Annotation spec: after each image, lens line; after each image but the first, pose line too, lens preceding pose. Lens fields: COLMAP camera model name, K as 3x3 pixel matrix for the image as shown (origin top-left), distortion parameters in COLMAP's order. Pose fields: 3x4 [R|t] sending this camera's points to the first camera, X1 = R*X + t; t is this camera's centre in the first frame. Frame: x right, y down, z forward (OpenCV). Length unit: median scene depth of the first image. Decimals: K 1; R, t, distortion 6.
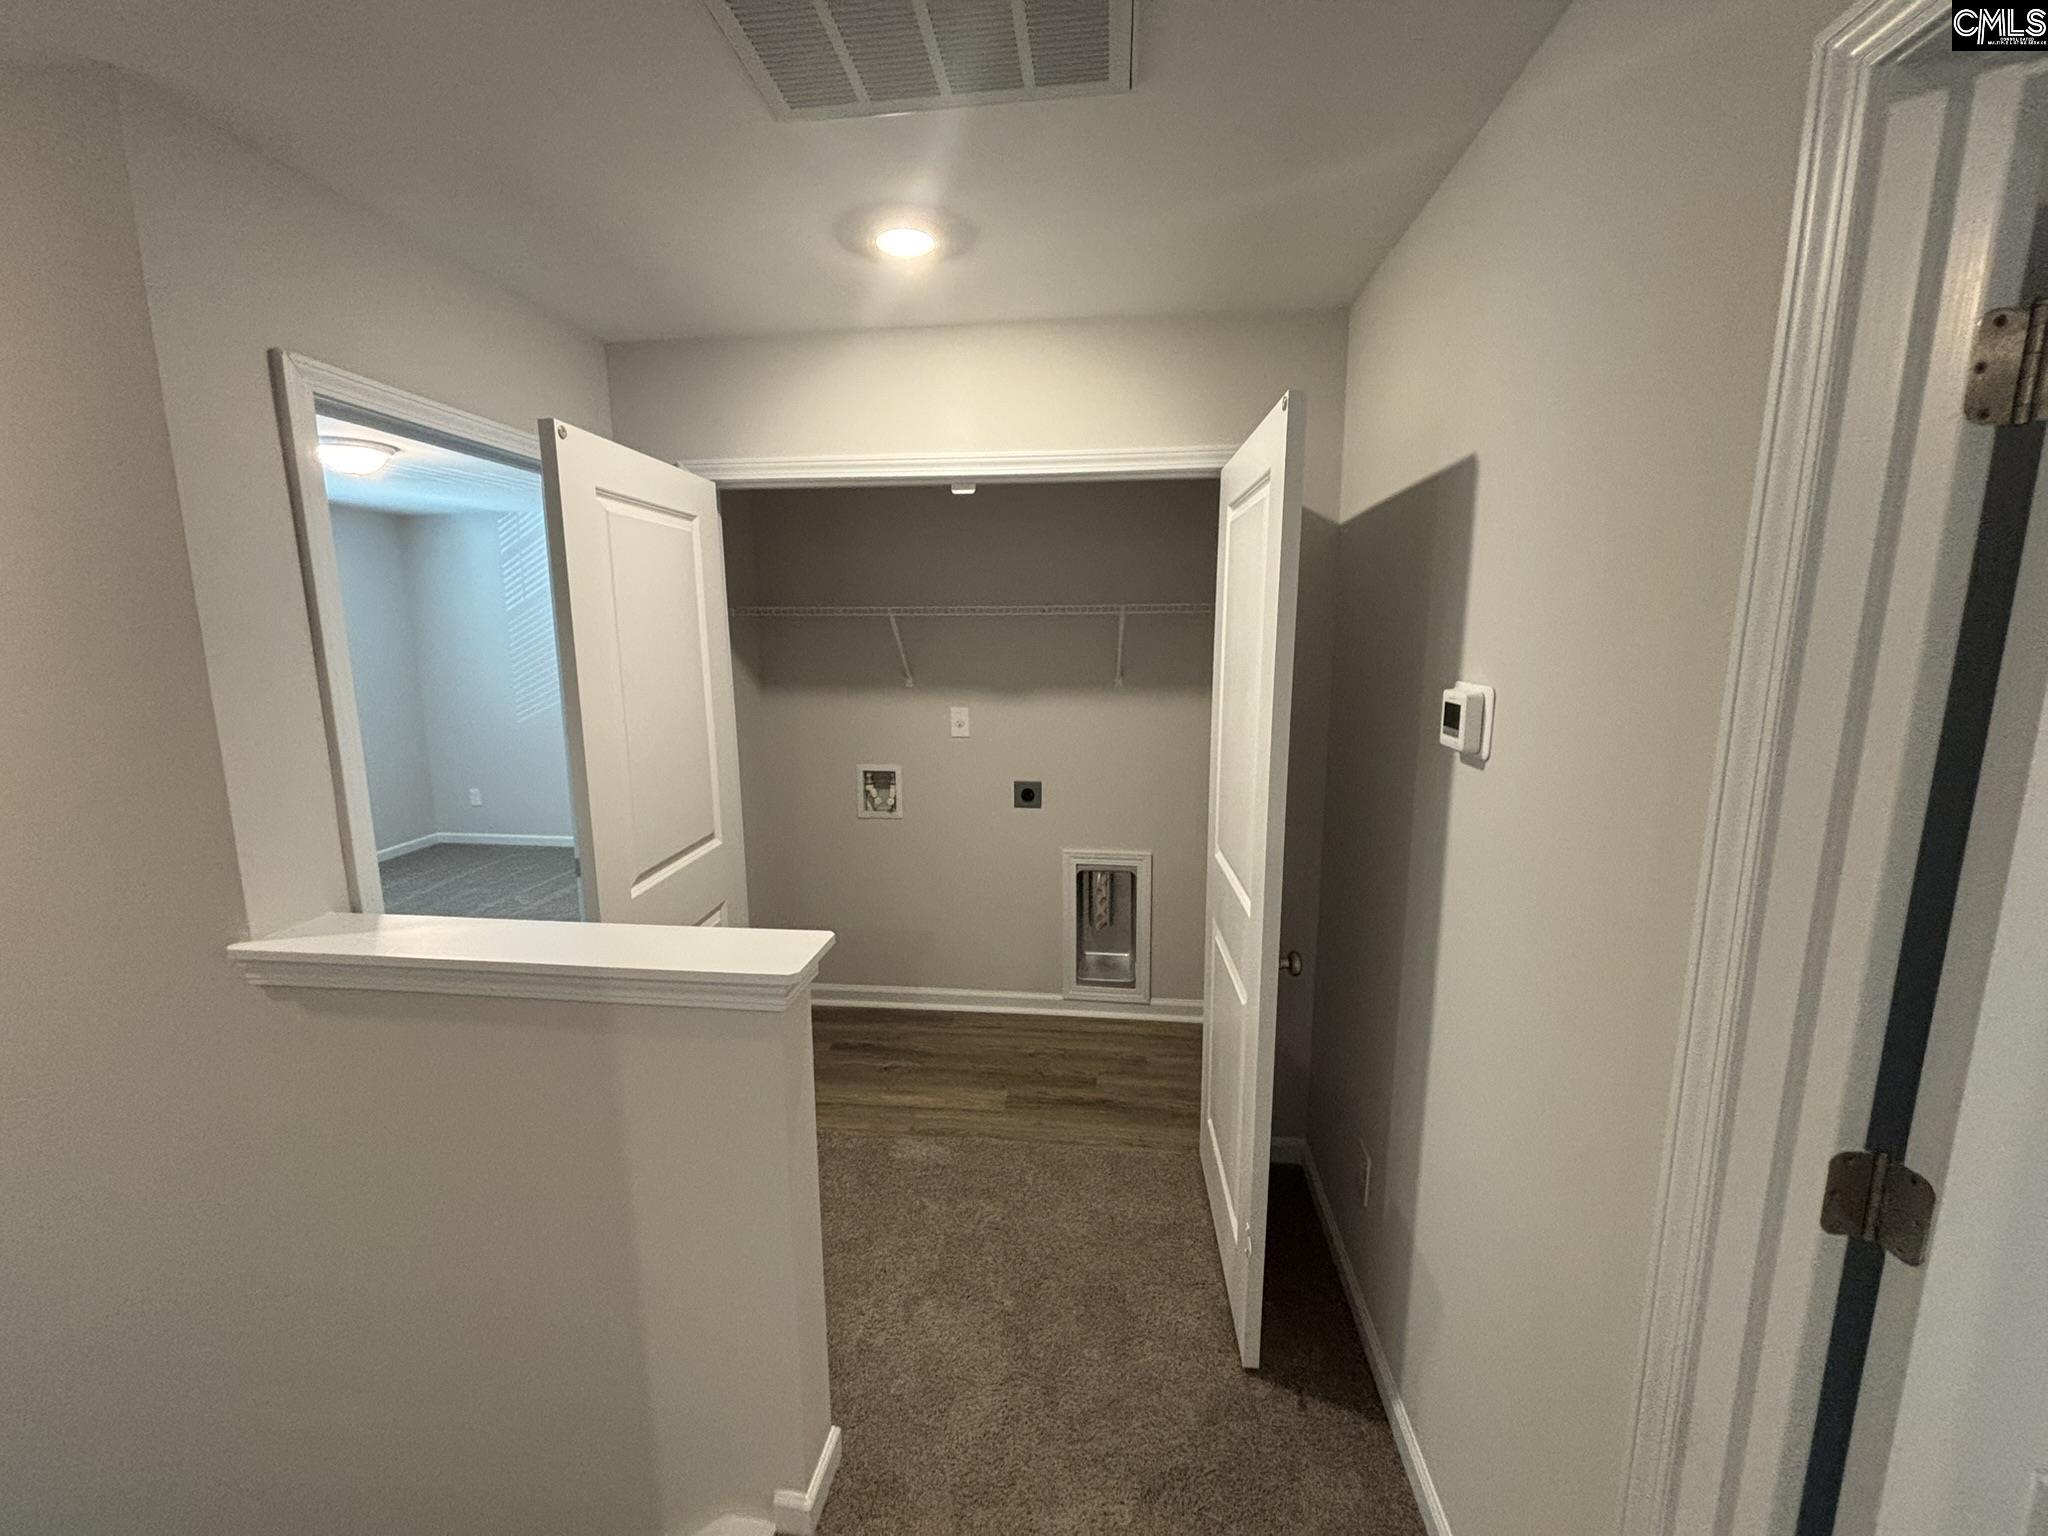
lens RADIAL K [[809.1, 0, 1023.8], [0, 809.1, 767.2], [0, 0, 1]] dist [-0.009182, -0.000150]
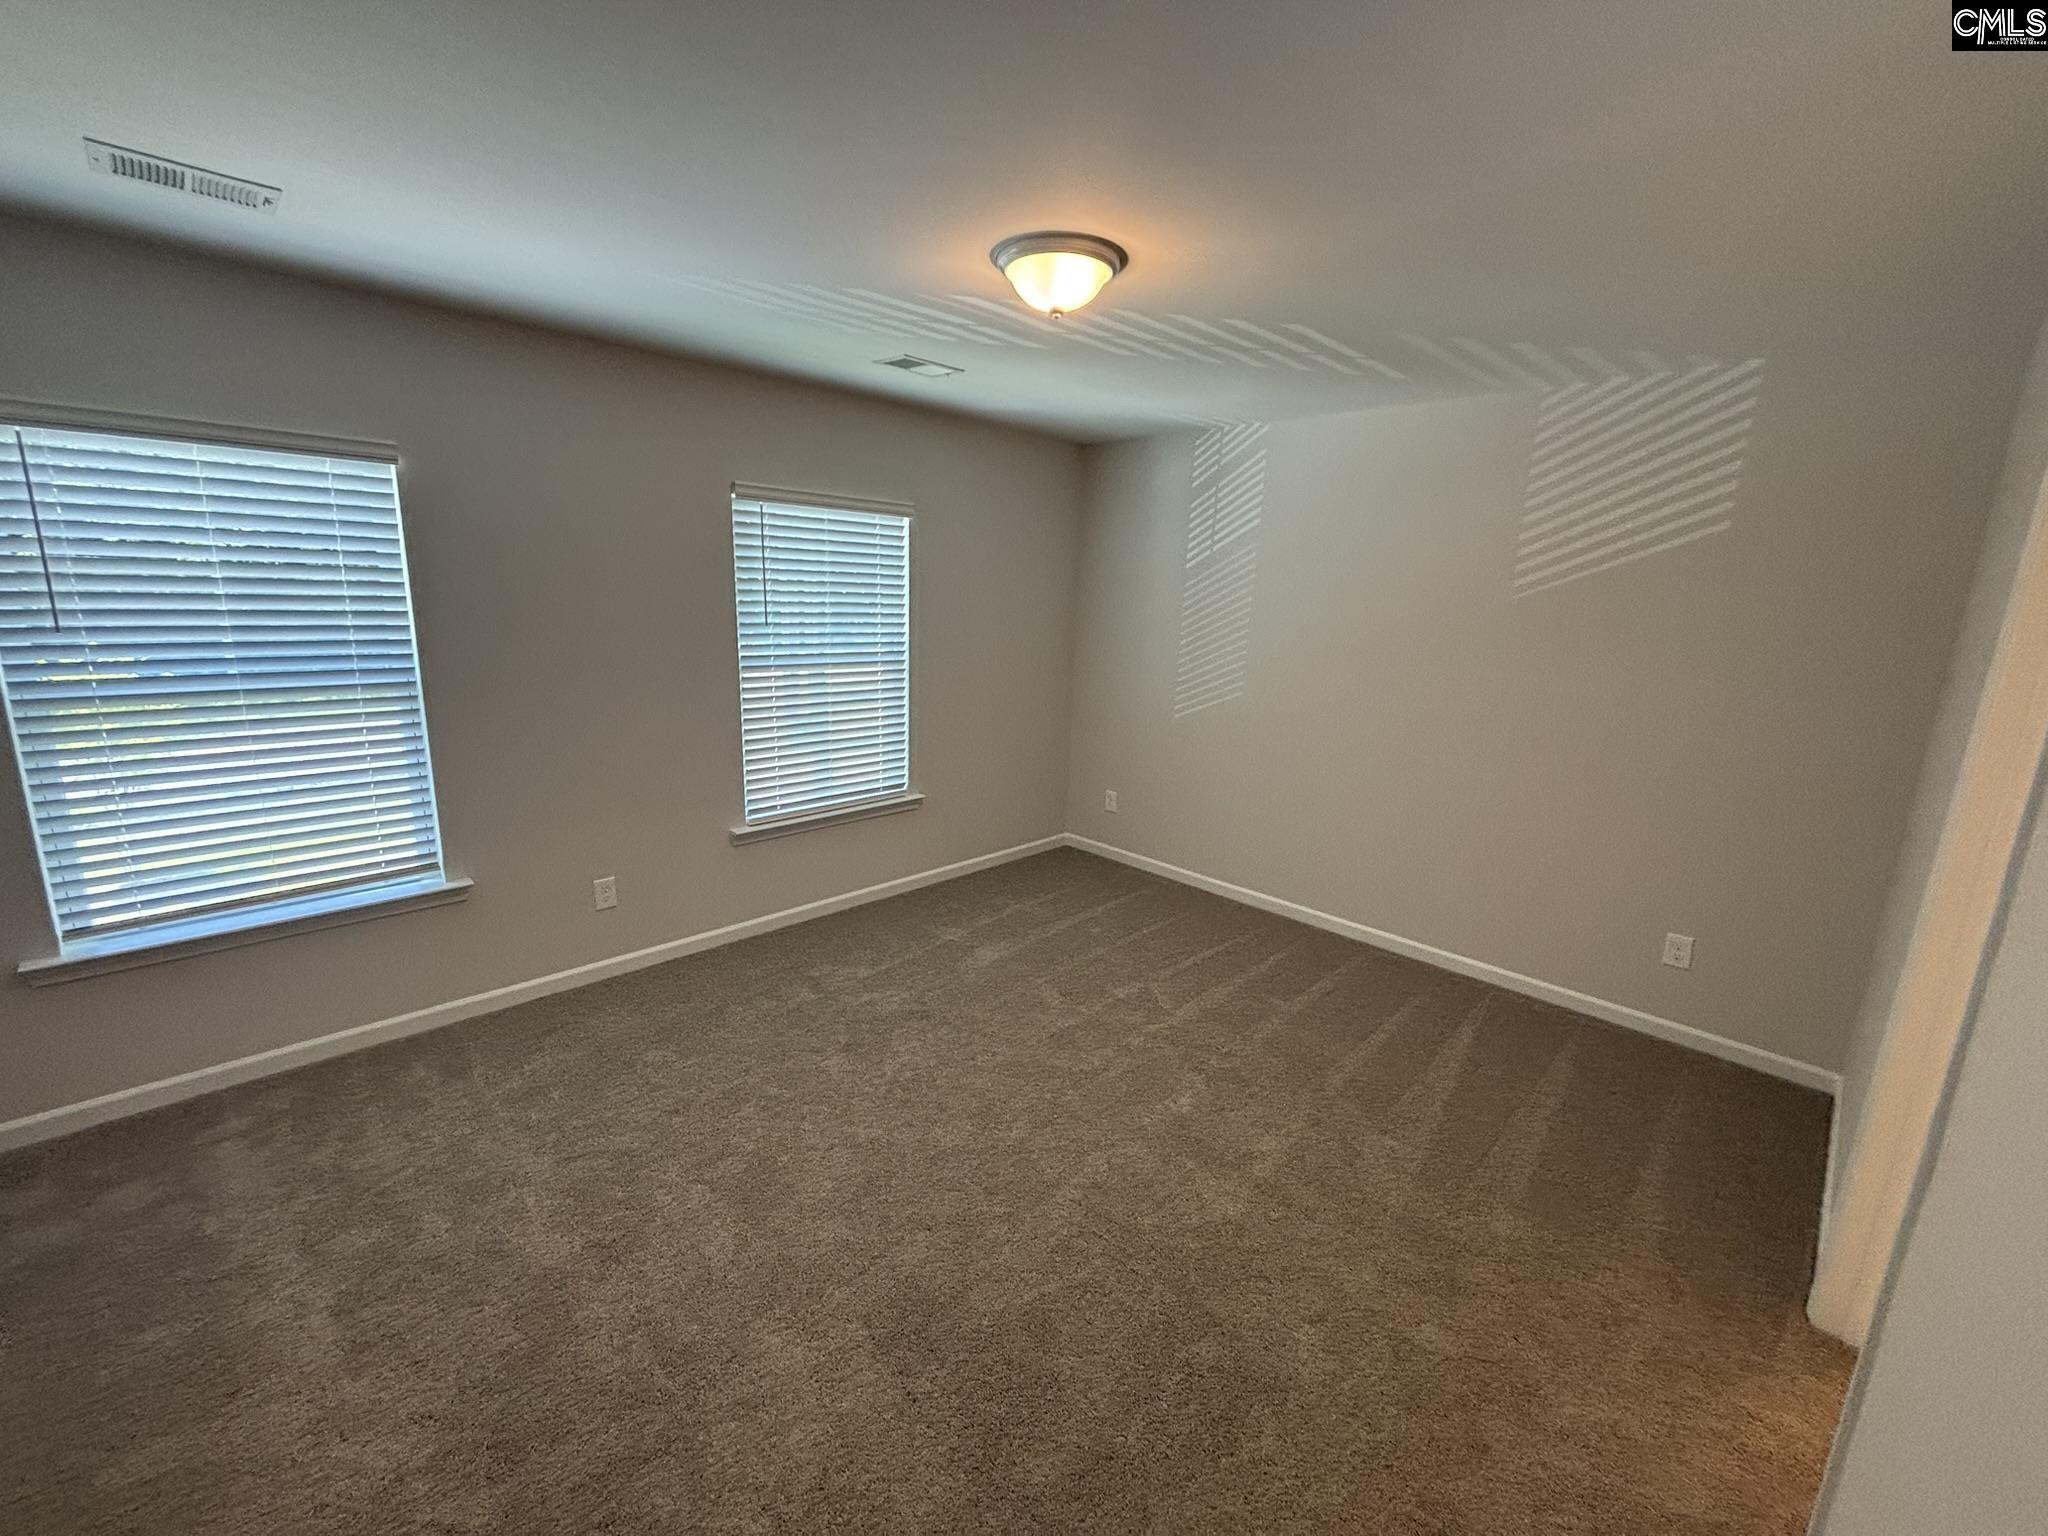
lens RADIAL K [[809.1, 0, 1023.8], [0, 809.1, 767.2], [0, 0, 1]] dist [-0.009182, -0.000150]
pose [[0.773312, 0.159582, -0.613614, -0.277999], [-0.137449, 0.986986, 0.083464, -0.055762], [0.618948, 0.019796, 0.785182, 0.335117]]
